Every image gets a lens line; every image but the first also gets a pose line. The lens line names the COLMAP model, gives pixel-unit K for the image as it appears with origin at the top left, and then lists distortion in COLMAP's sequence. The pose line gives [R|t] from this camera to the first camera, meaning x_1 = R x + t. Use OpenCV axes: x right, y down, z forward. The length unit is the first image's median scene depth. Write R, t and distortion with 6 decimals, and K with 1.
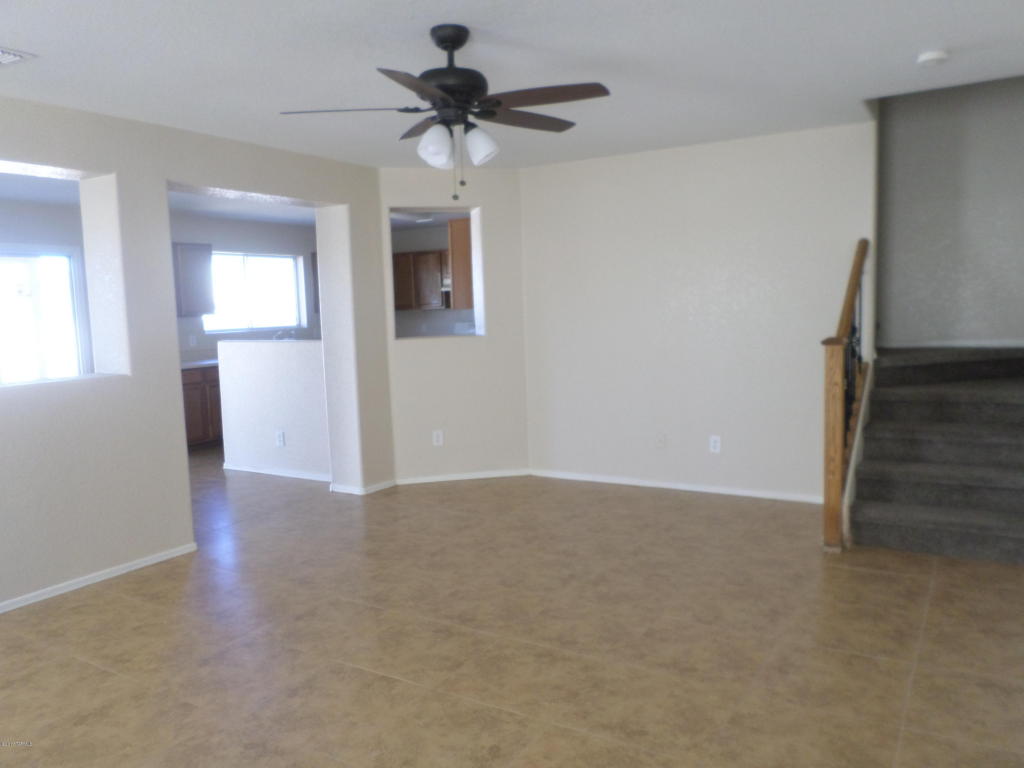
lens RADIAL K [[771.2, 0, 509.1], [0, 771.2, 385.3], [0, 0, 1]] dist [-0.015053, -0.015635]
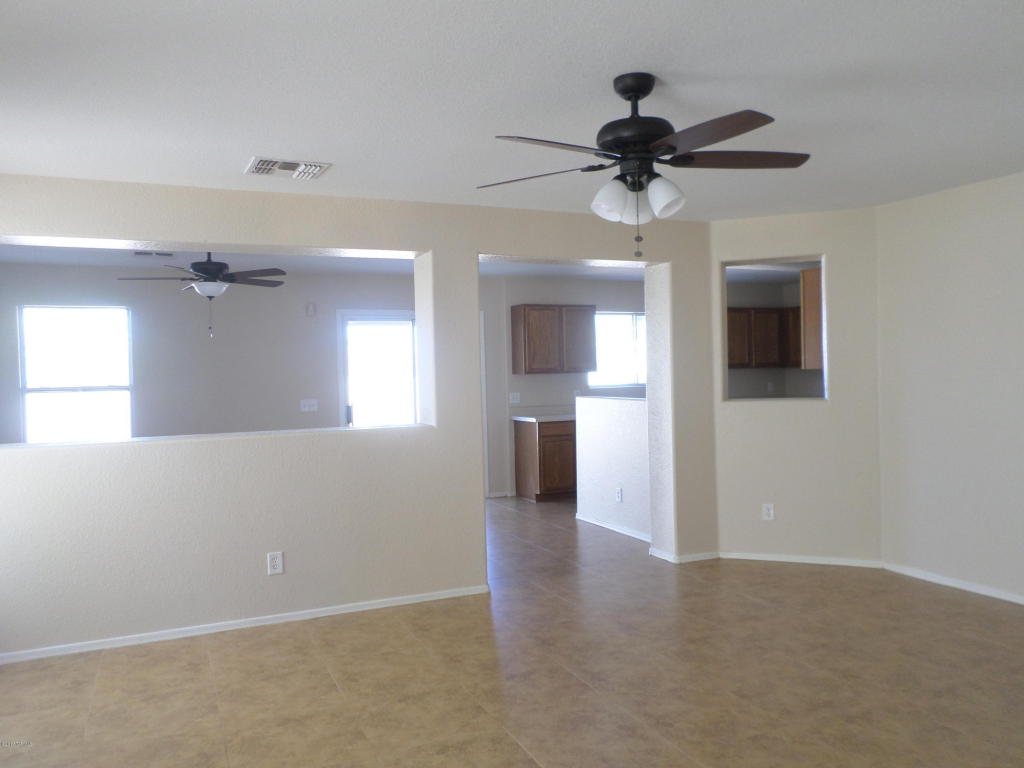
lens RADIAL K [[771.2, 0, 509.9], [0, 771.2, 384.6], [0, 0, 1]] dist [-0.015053, -0.015635]
pose [[0.825424, 0.019299, -0.564184, 0.220813], [-0.058829, 0.996915, -0.051967, -0.020508], [0.561440, 0.076085, 0.824012, 0.110299]]
